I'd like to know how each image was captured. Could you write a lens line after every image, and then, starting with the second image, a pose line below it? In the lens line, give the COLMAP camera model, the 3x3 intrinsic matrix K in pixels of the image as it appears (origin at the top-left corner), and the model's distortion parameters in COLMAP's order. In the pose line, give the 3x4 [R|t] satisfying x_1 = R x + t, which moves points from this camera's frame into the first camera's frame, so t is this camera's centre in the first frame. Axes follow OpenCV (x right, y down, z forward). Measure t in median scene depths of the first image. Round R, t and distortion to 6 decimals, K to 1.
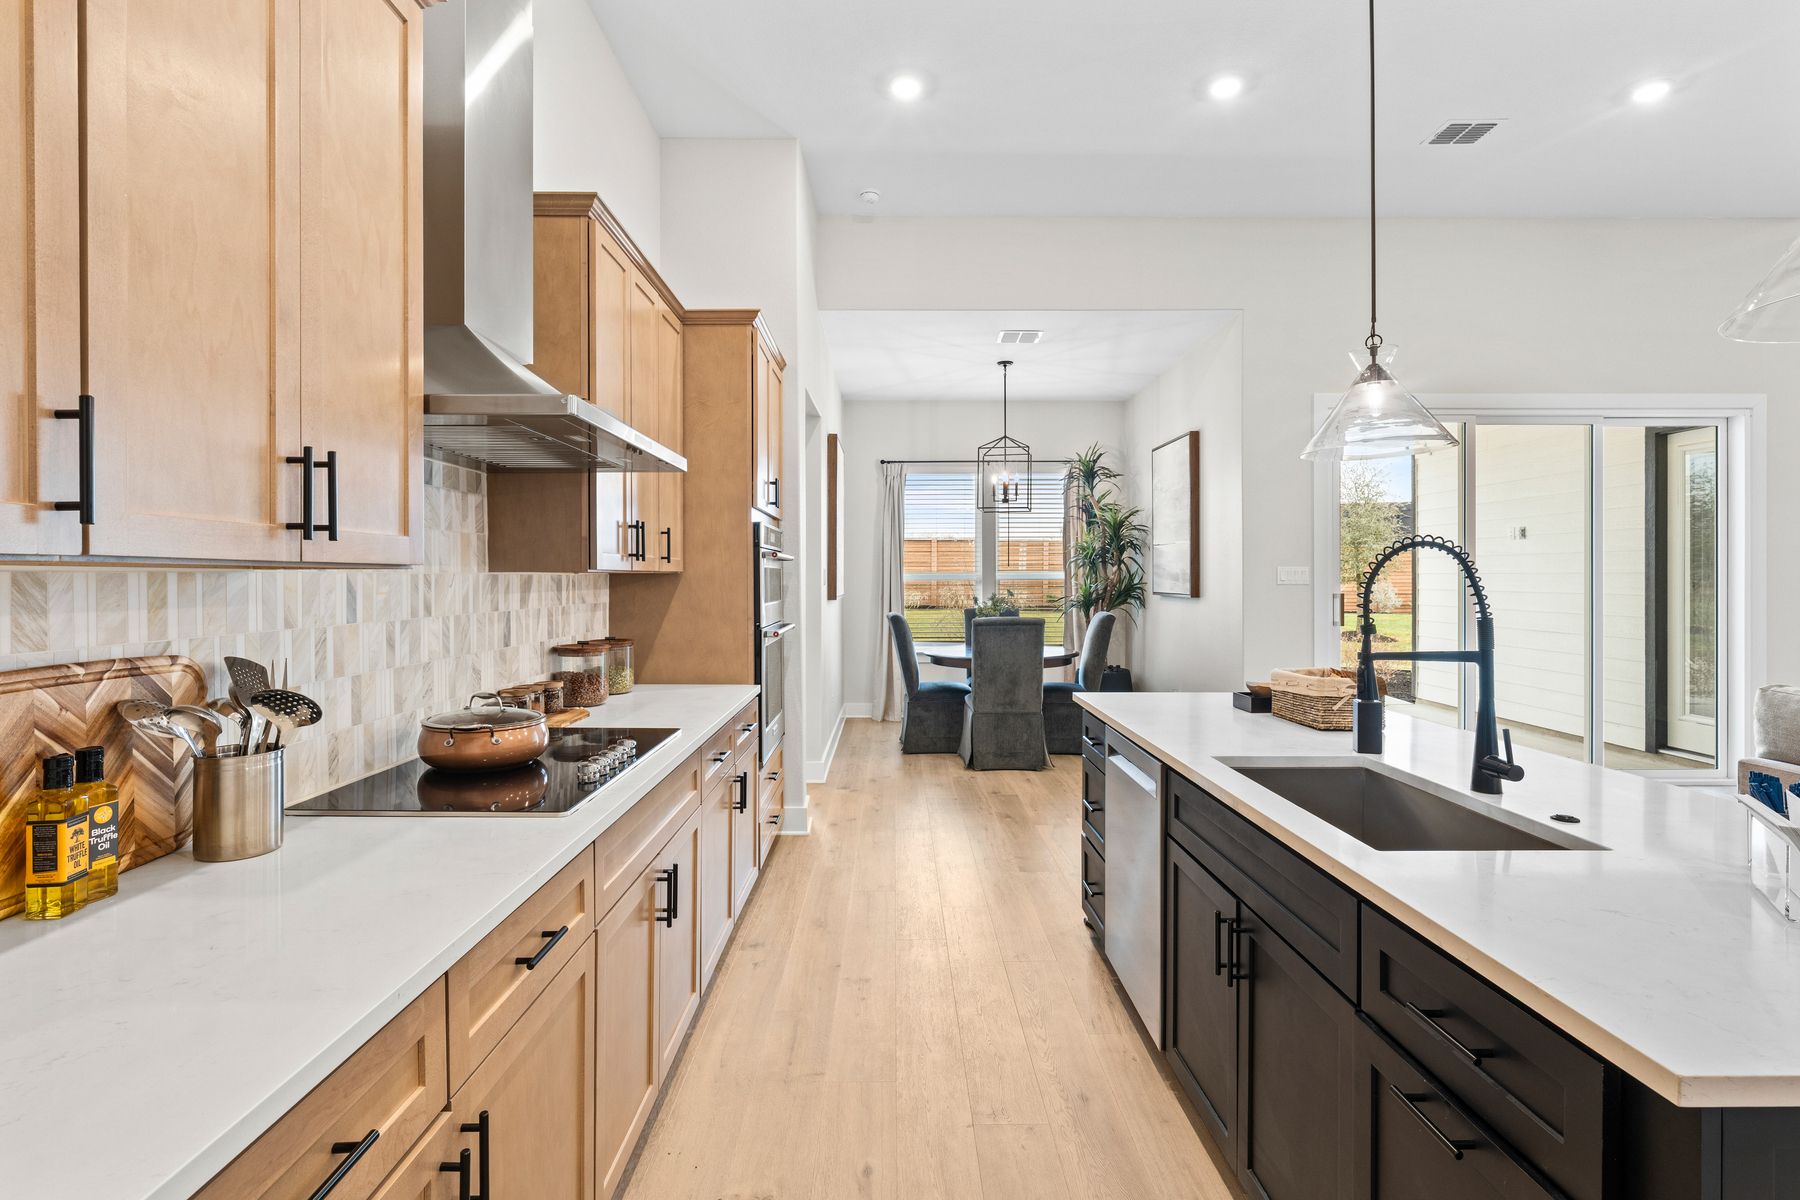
lens RADIAL K [[851.7, 0, 903.8], [0, 851.7, 585.3], [0, 0, 1]] dist [-0.001150, -0.000075]
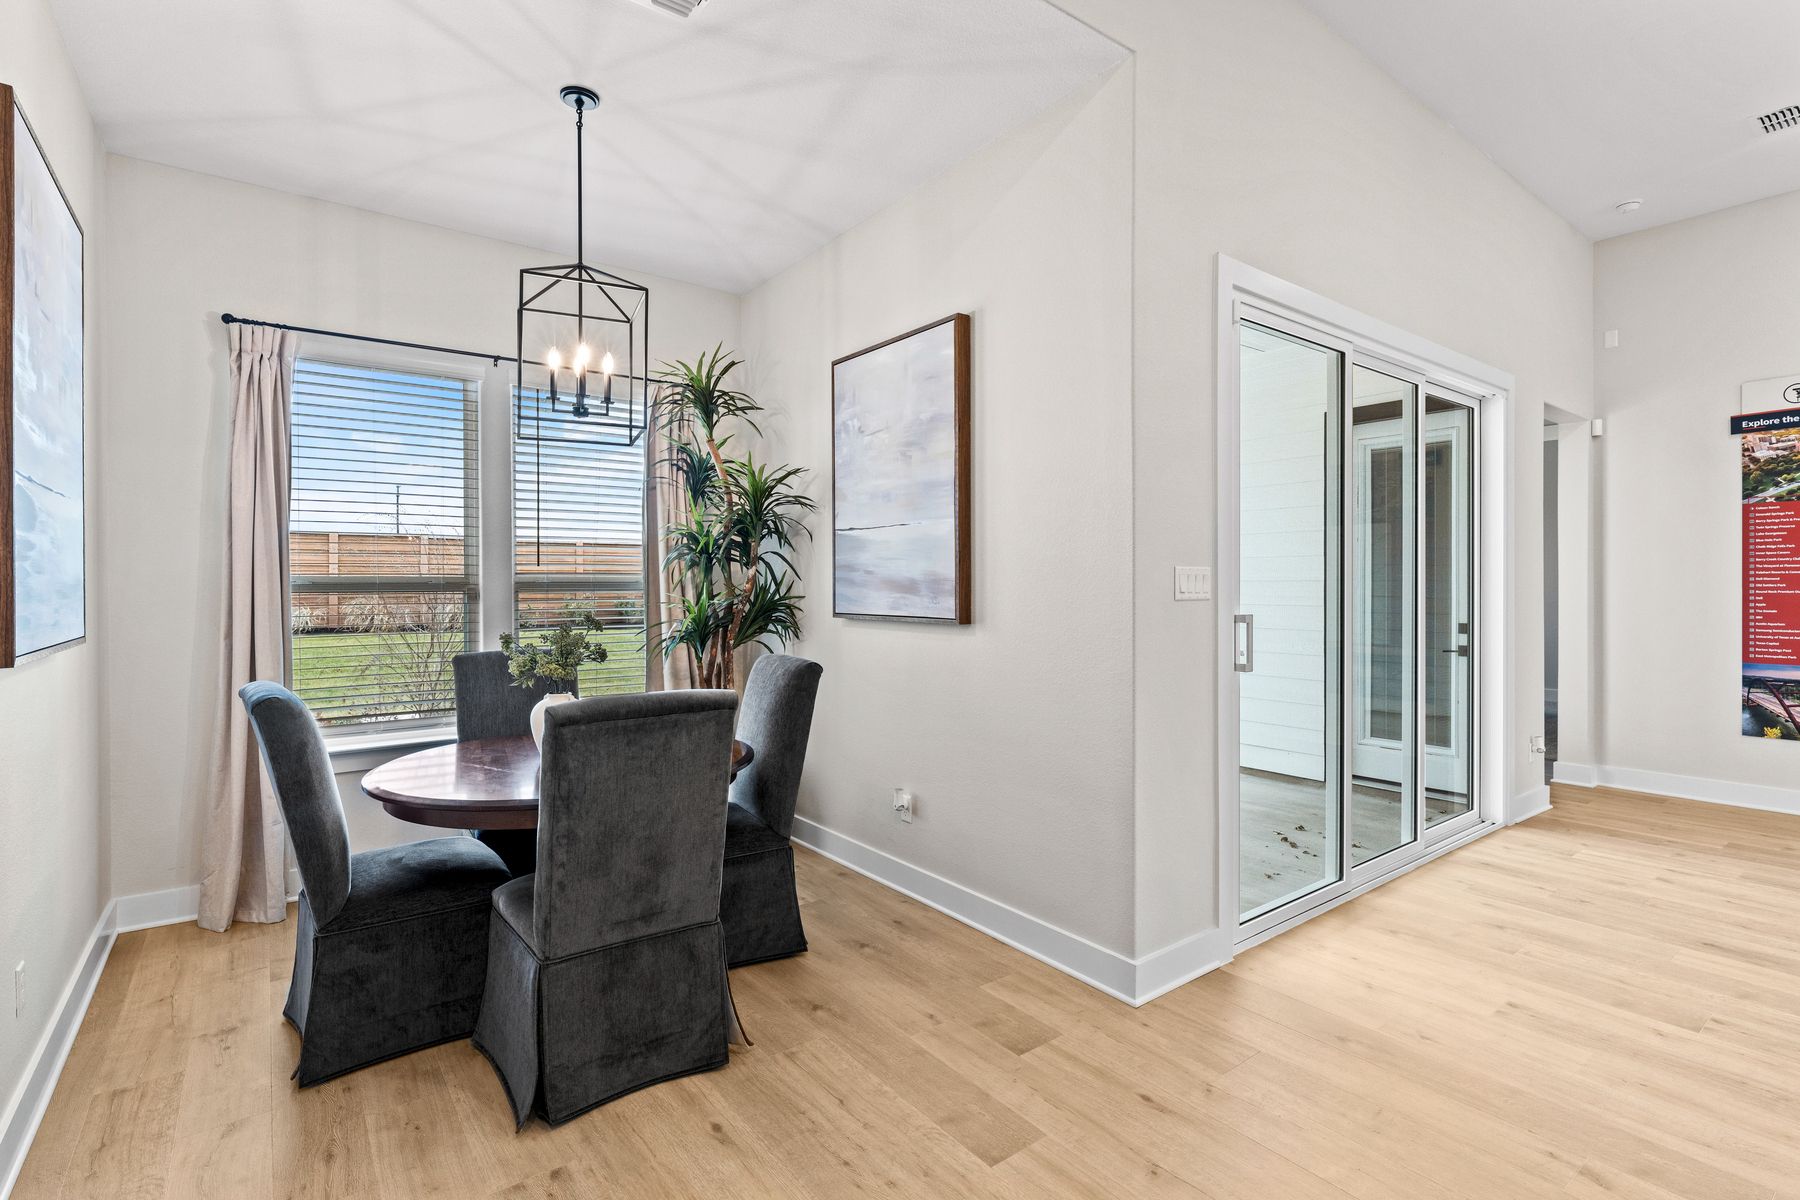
lens RADIAL K [[825.6, 0, 893.6], [0, 825.6, 592.7], [0, 0, 1]] dist [0.003898, -0.003246]
pose [[0.802558, -0.004834, 0.596554, -0.014498], [0.005254, 0.999986, 0.001035, -0.014322], [-0.596551, 0.002304, 0.802572, 1.356505]]
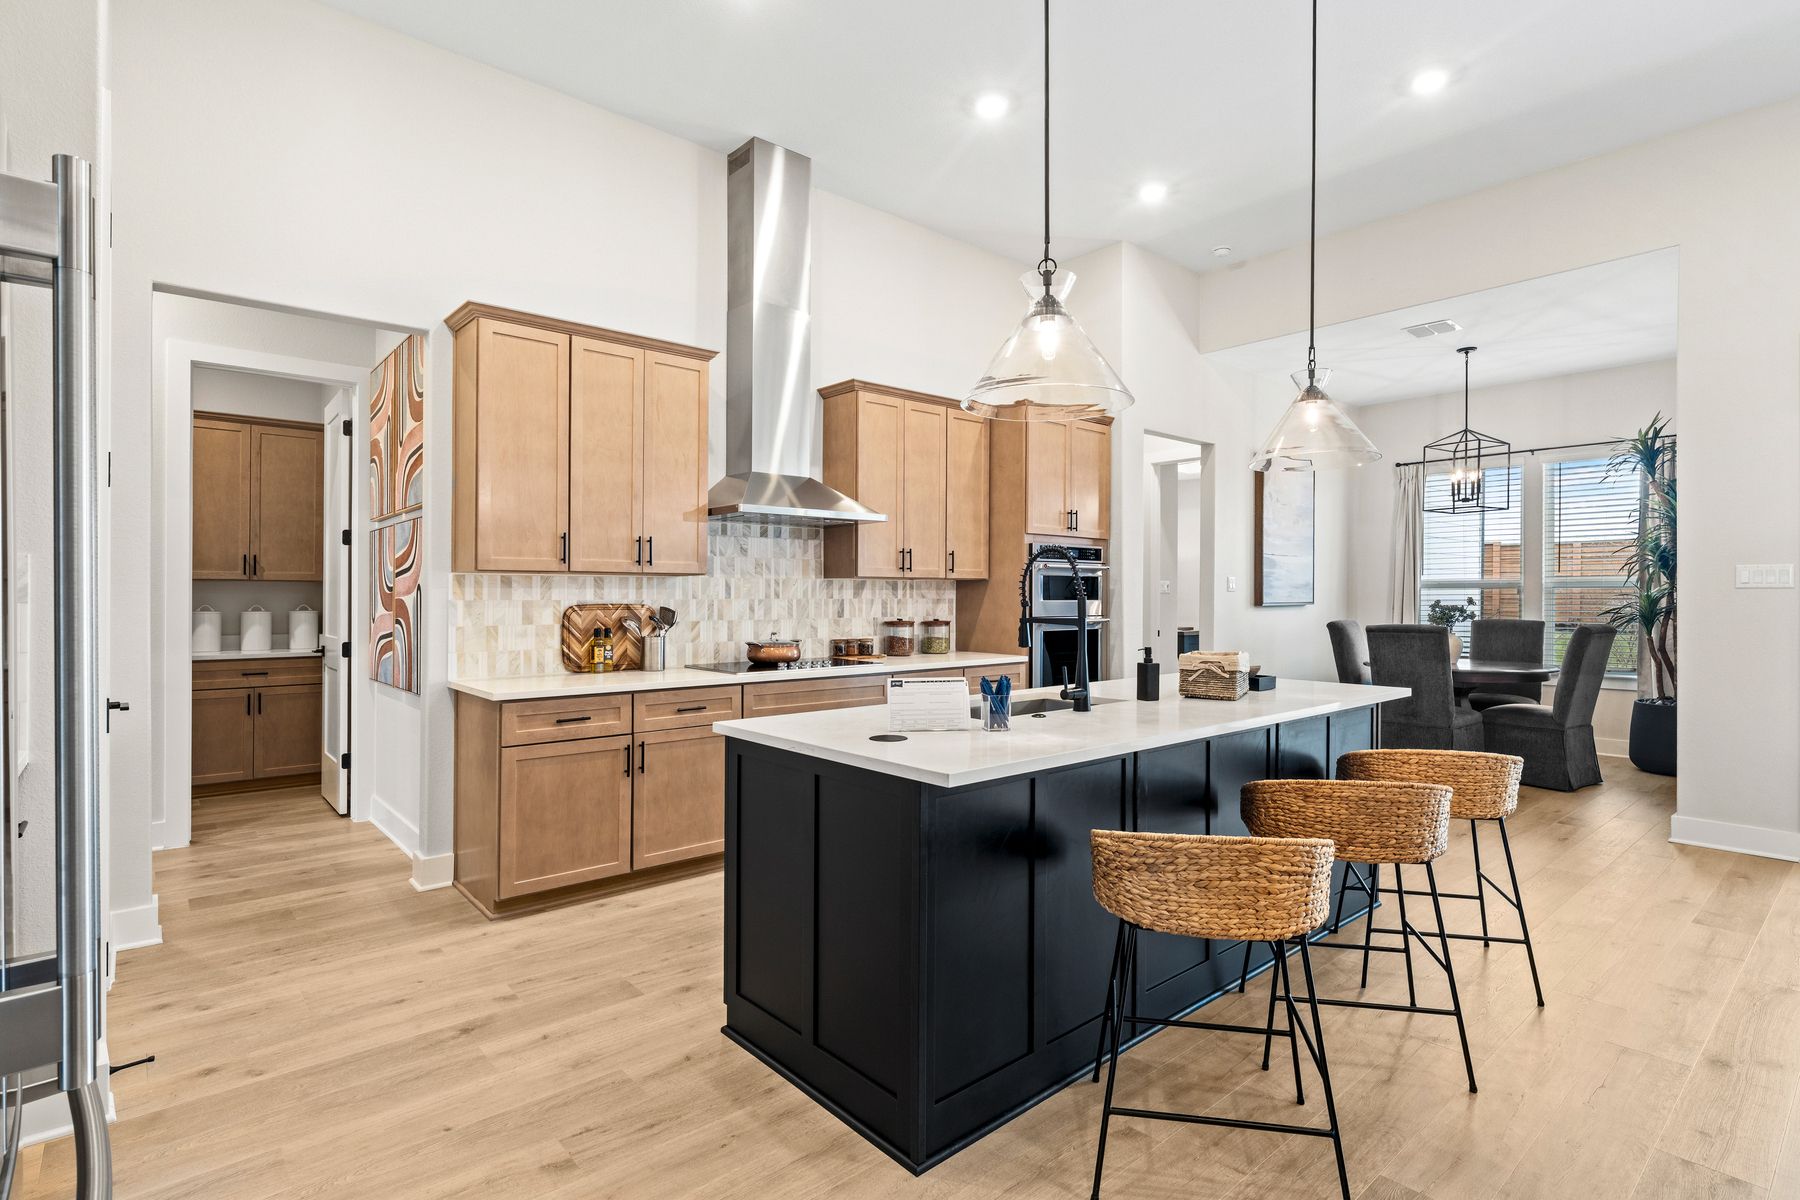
lens RADIAL K [[886.0, 0, 911.2], [0, 886.0, 598.9], [0, 0, 1]] dist [0.000171, 0.000204]
pose [[0.647954, 0.005134, -0.761662, 1.106331], [-0.008431, 0.999964, -0.000432, 0.028344], [0.761633, 0.006701, 0.647975, -0.164762]]
